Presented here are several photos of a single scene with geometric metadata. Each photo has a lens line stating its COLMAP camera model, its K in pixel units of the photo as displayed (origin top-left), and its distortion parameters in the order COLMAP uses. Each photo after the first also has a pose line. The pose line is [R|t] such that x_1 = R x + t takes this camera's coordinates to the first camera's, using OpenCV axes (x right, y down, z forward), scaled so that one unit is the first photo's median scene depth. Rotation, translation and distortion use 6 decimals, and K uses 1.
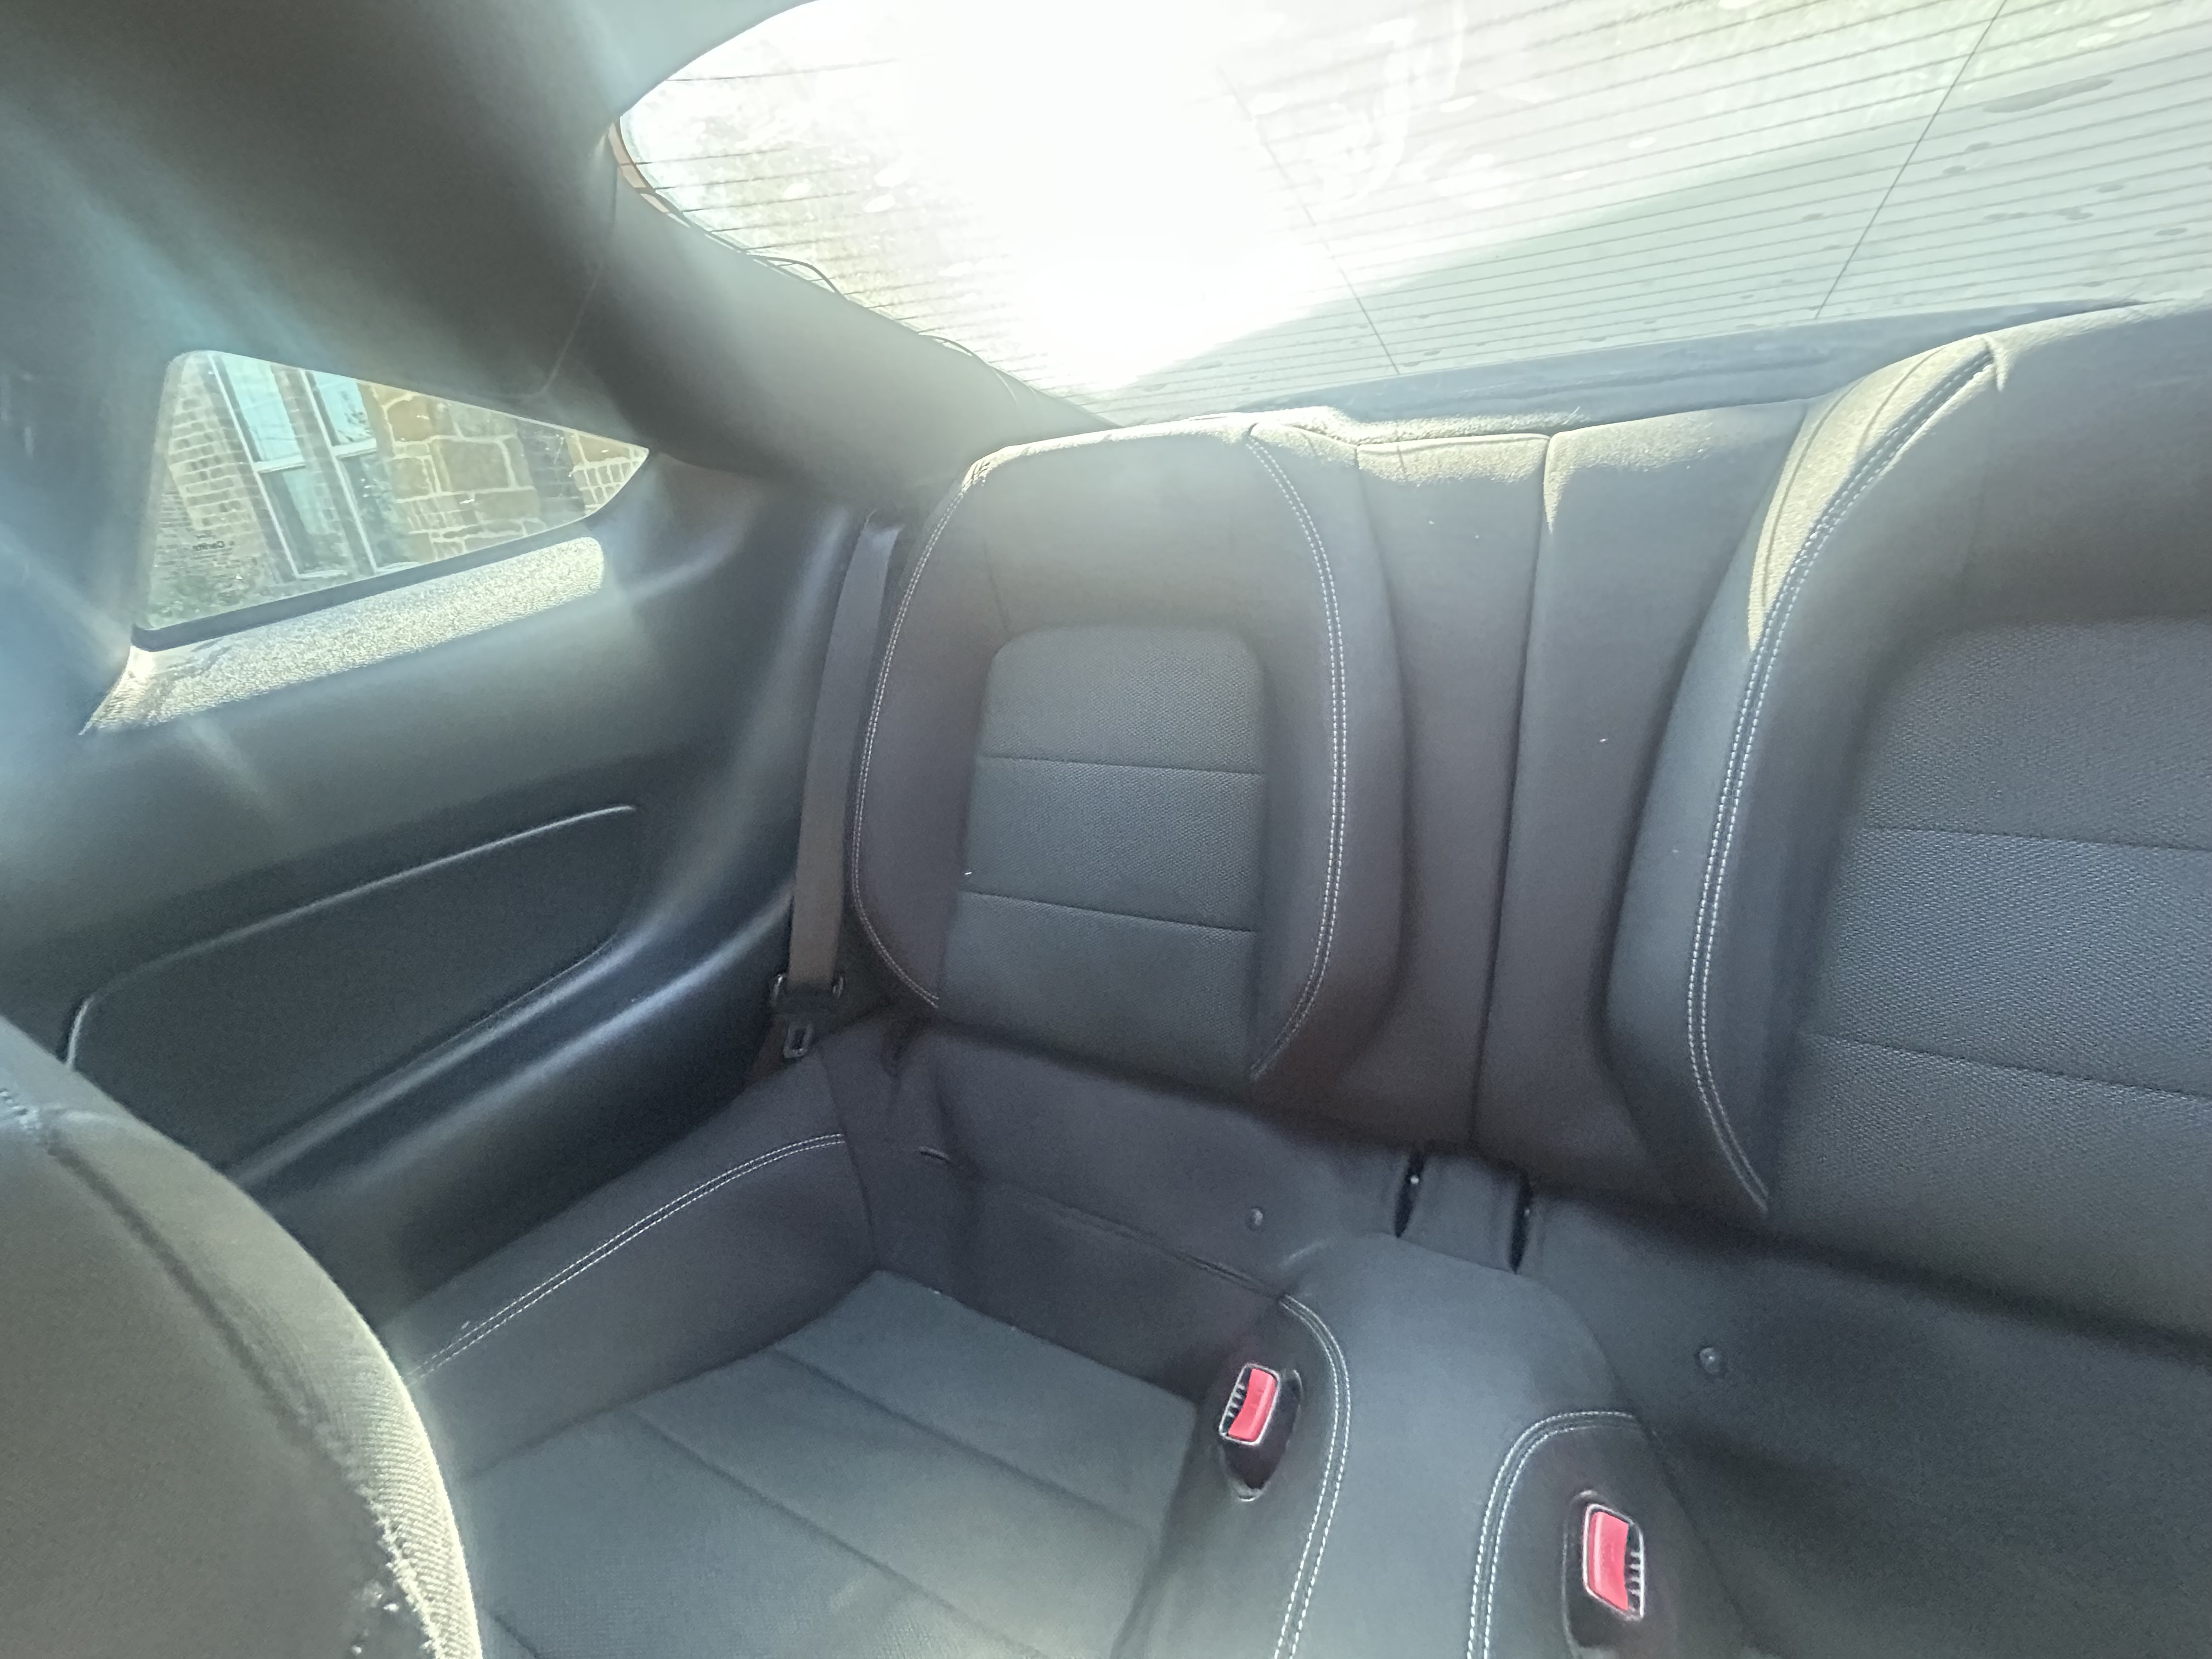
lens RADIAL K [[877.9, 0, 1113.1], [0, 877.9, 828.0], [0, 0, 1]] dist [0.002485, 0.000785]
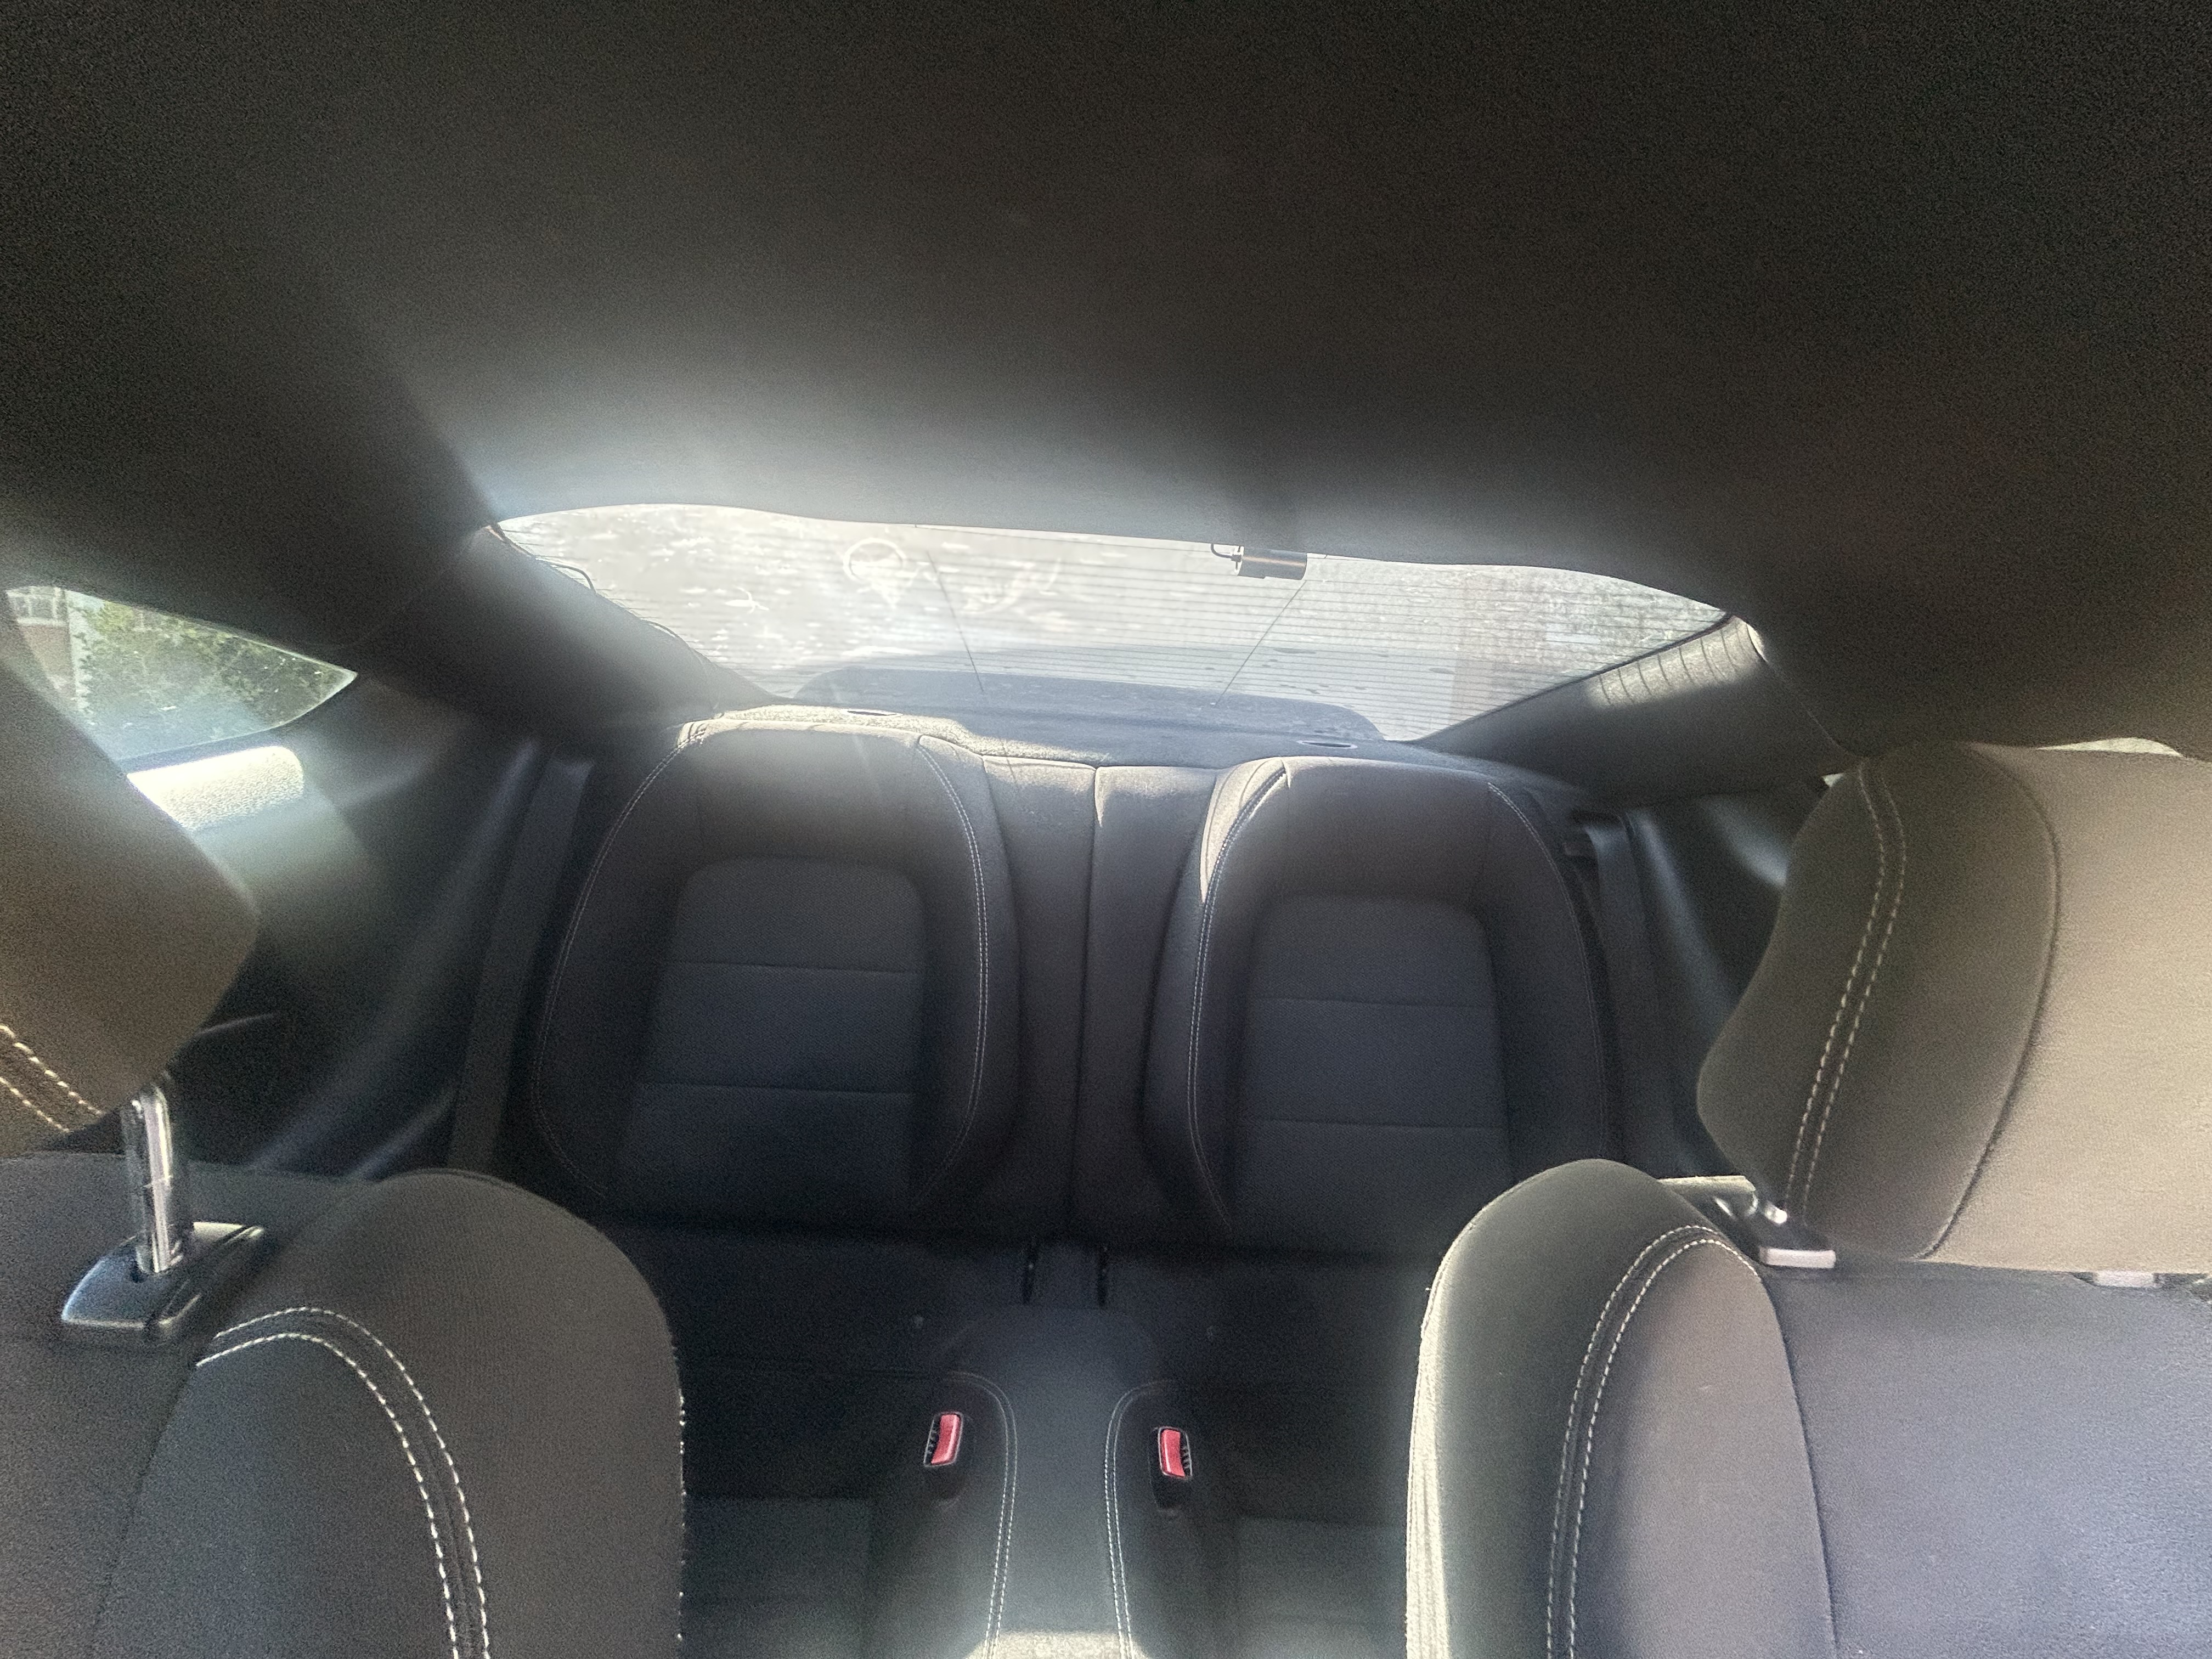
lens RADIAL K [[877.9, 0, 1102.0], [0, 877.9, 828.7], [0, 0, 1]] dist [0.002485, 0.000785]
pose [[0.864540, 0.077422, 0.496565, -0.335412], [0.042240, 0.973372, -0.225306, 0.046754], [-0.500786, 0.215761, 0.838248, -0.411797]]
